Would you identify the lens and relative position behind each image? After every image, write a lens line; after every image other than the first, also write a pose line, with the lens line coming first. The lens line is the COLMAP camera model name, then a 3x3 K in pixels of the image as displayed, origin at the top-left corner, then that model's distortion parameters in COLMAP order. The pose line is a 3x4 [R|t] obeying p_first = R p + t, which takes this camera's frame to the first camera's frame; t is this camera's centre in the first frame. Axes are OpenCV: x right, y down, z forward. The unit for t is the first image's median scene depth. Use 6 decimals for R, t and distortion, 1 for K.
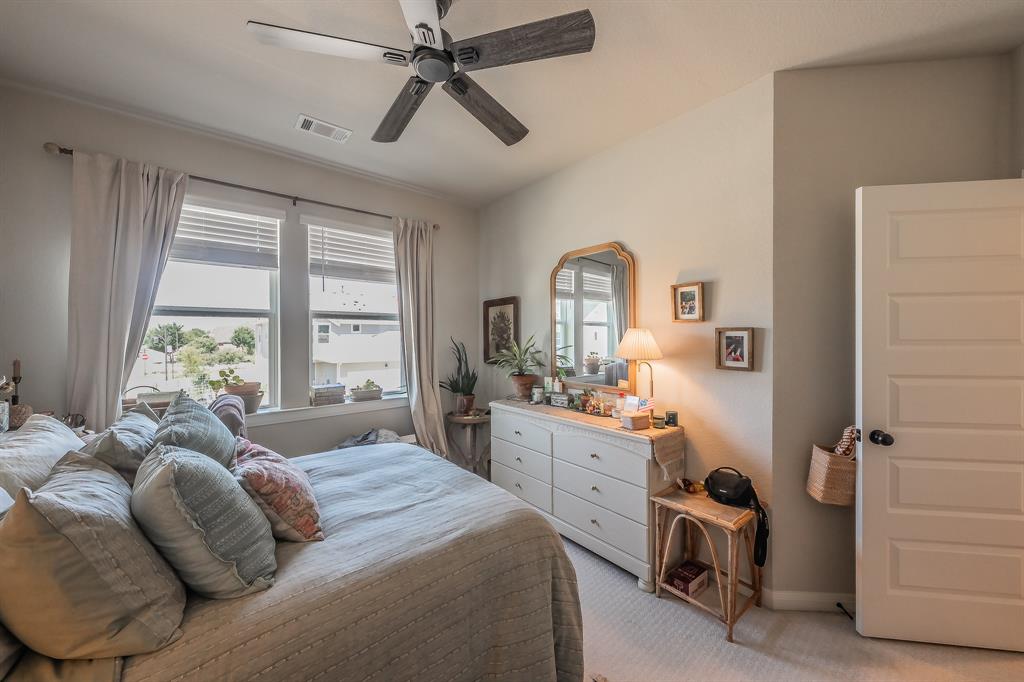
lens RADIAL K [[365.5, 0, 508.9], [0, 365.5, 335.8], [0, 0, 1]] dist [0.000820, 0.000149]
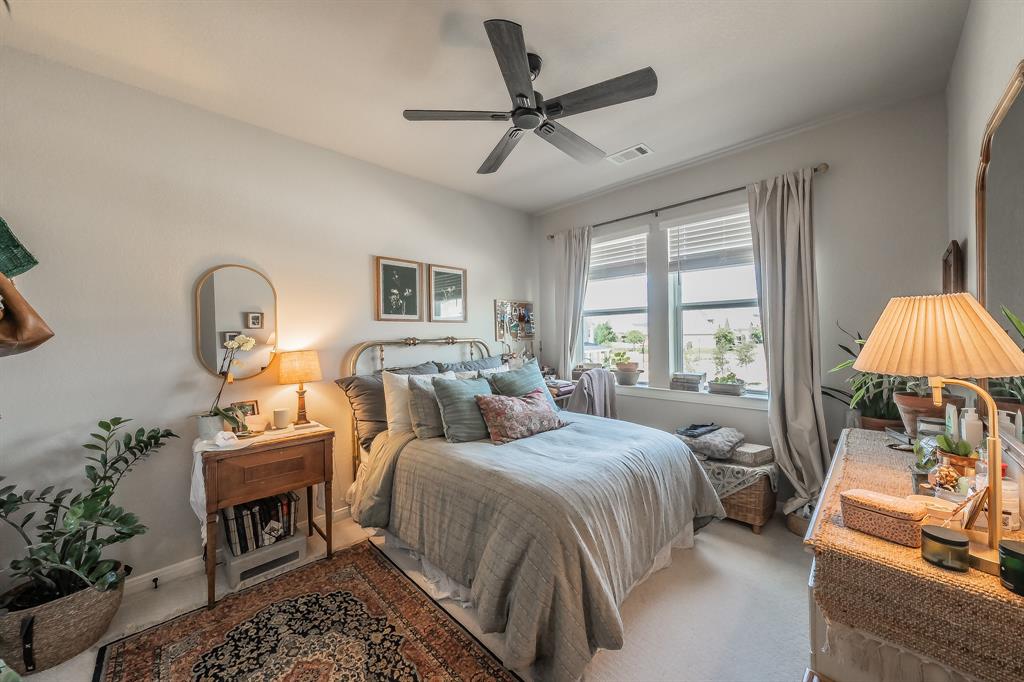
lens RADIAL K [[365.5, 0, 508.9], [0, 365.5, 335.8], [0, 0, 1]] dist [0.000820, 0.000149]
pose [[0.101940, 0.007717, -0.994761, 0.549997], [0.017987, 0.999792, 0.009599, 0.009250], [0.994628, -0.018871, 0.101780, 0.401016]]
